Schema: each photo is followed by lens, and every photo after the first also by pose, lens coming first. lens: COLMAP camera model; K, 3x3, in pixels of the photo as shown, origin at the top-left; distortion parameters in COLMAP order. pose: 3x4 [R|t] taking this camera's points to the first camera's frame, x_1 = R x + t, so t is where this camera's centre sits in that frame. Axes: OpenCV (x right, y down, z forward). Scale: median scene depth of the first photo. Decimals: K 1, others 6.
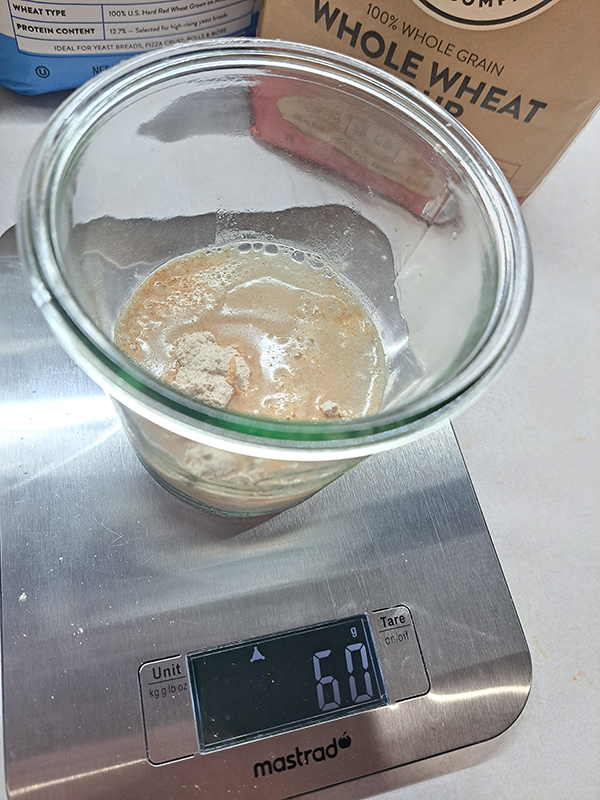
lens RADIAL K [[619.7, 0, 298.9], [0, 619.7, 396.3], [0, 0, 1]] dist [0.008820, -0.013238]
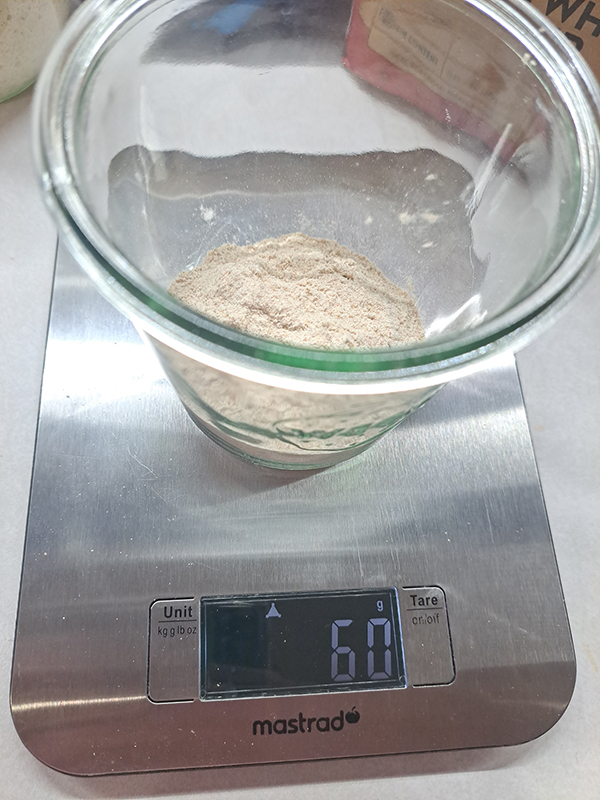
lens RADIAL K [[619.7, 0, 300.1], [0, 619.7, 403.4], [0, 0, 1]] dist [0.008820, -0.013238]
pose [[0.982027, 0.112863, -0.151279, 0.080983], [-0.105790, 0.992919, 0.054042, 0.042847], [0.156307, -0.037067, 0.987013, 0.077257]]
